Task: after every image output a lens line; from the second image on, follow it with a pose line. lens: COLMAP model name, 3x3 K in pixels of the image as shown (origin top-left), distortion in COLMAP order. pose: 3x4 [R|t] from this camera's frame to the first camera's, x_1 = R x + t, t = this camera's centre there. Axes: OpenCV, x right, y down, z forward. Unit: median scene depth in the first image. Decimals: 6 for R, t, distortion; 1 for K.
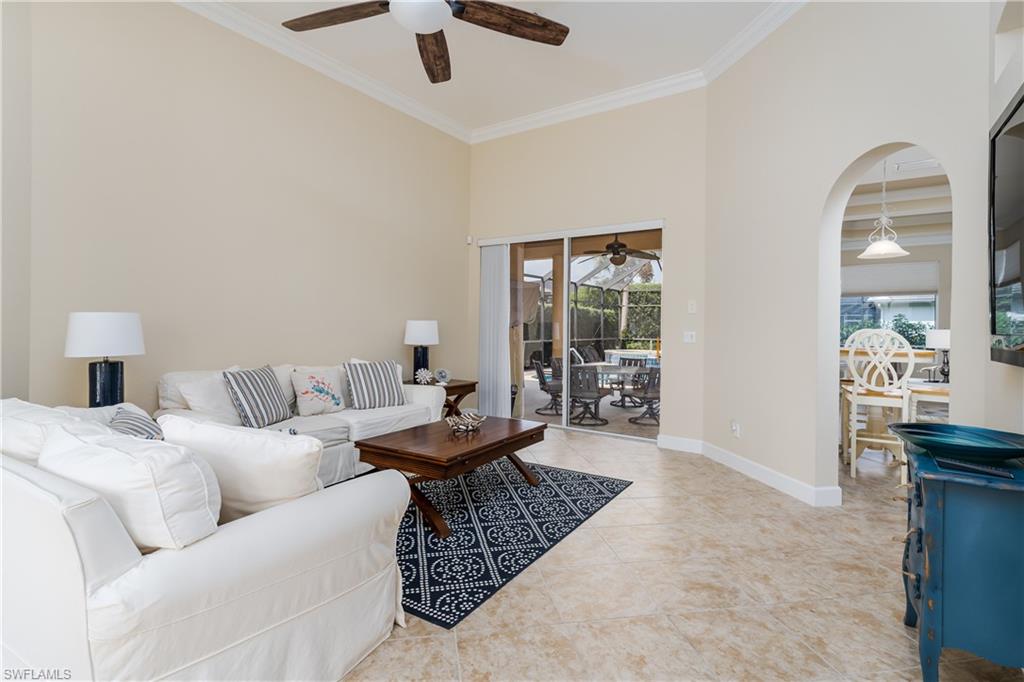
lens RADIAL K [[502.3, 0, 512.0], [0, 502.3, 341.0], [0, 0, 1]] dist [0.002130, 0.000159]
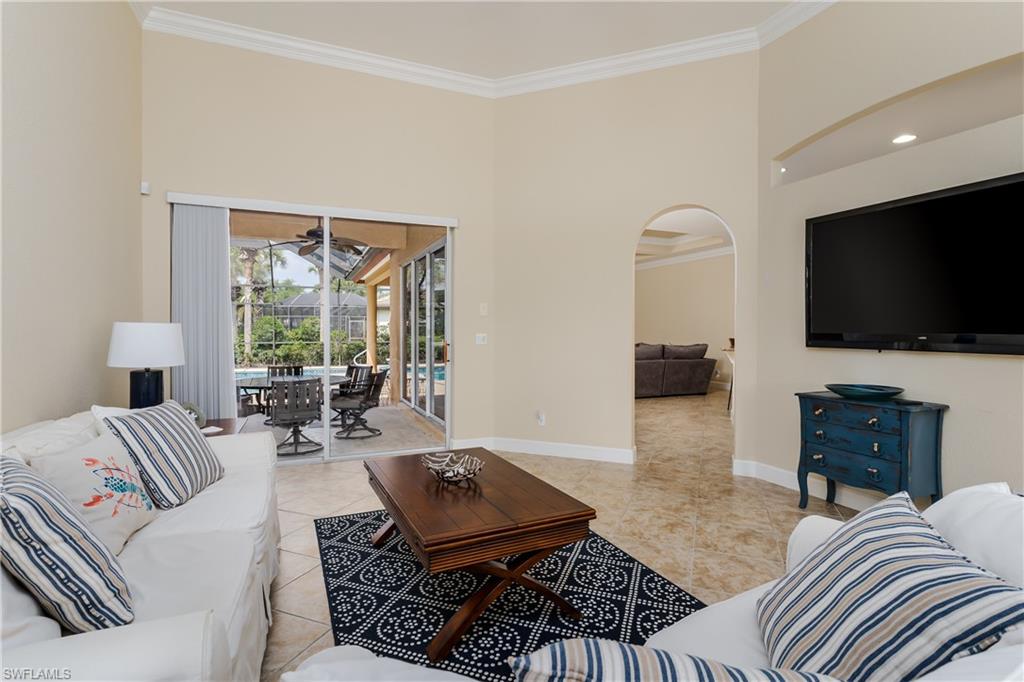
lens RADIAL K [[502.3, 0, 512.0], [0, 502.3, 341.0], [0, 0, 1]] dist [0.002130, 0.000159]
pose [[0.525673, -0.033069, 0.850044, -0.797822], [0.033047, 0.999284, 0.018439, -0.033617], [-0.850045, 0.018399, 0.526389, 0.674860]]
